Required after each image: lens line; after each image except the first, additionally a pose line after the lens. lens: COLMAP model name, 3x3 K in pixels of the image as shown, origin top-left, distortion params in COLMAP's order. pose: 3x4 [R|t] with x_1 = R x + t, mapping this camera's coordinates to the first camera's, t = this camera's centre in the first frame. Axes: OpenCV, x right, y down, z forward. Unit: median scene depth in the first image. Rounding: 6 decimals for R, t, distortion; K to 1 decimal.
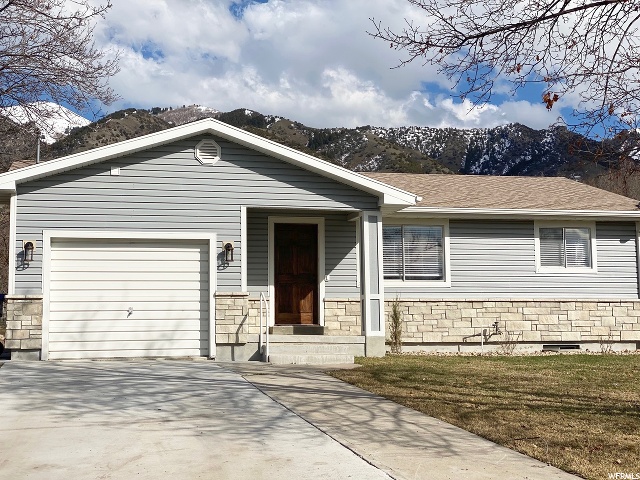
lens RADIAL K [[960.1, 0, 320.1], [0, 960.1, 239.9], [0, 0, 1]] dist [0.143927, 0.000000]
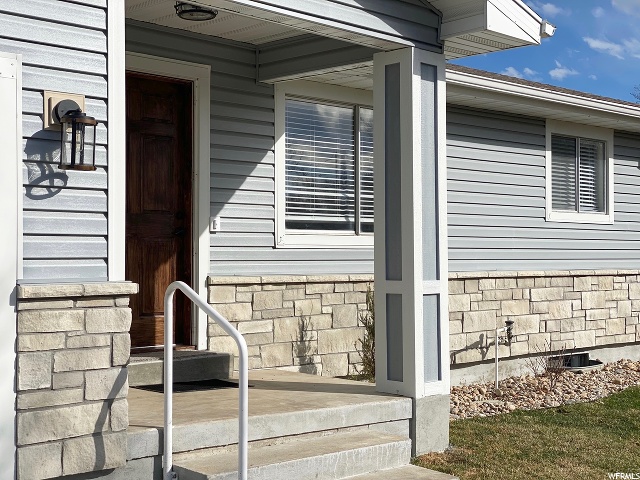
lens RADIAL K [[960.1, 0, 319.0], [0, 960.1, 241.8], [0, 0, 1]] dist [0.143927, 0.000000]
pose [[0.874257, 0.018527, 0.485110, -0.139071], [-0.059900, 0.995753, 0.069921, 0.016442], [-0.481754, -0.090187, 0.871653, 0.617044]]
